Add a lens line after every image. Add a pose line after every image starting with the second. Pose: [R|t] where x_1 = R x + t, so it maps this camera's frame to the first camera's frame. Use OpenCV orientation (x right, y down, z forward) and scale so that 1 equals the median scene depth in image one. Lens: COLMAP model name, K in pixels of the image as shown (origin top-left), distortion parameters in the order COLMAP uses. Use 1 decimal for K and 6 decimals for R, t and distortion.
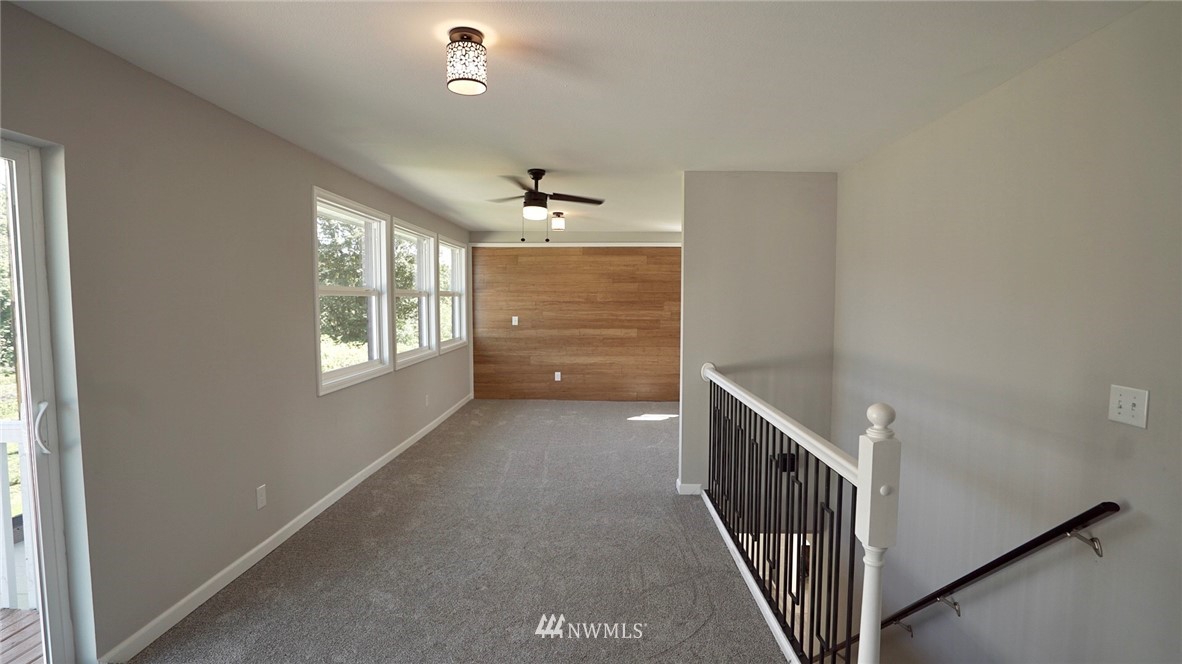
lens RADIAL K [[542.1, 0, 584.3], [0, 542.1, 335.0], [0, 0, 1]] dist [-0.041347, 0.008130]
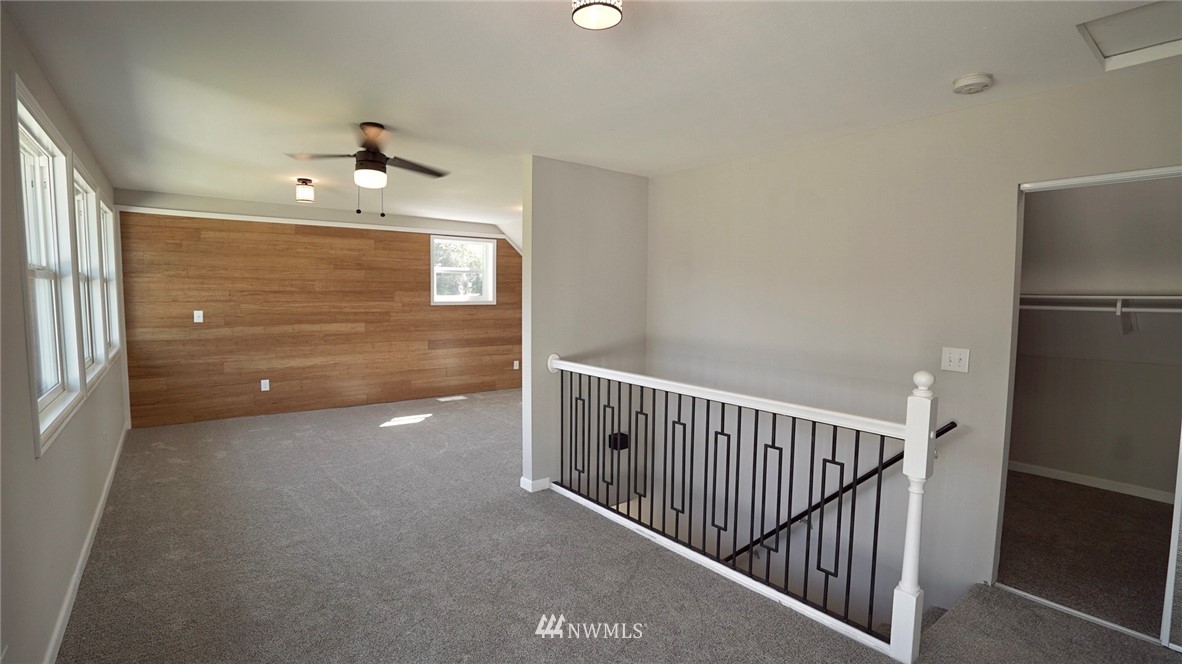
lens RADIAL K [[542.1, 0, 587.9], [0, 542.1, 330.7], [0, 0, 1]] dist [-0.041347, 0.008130]
pose [[0.774702, -0.037313, 0.631225, -0.174985], [0.031958, 0.999292, 0.019849, -0.004138], [-0.631518, 0.004795, 0.775346, 0.096471]]
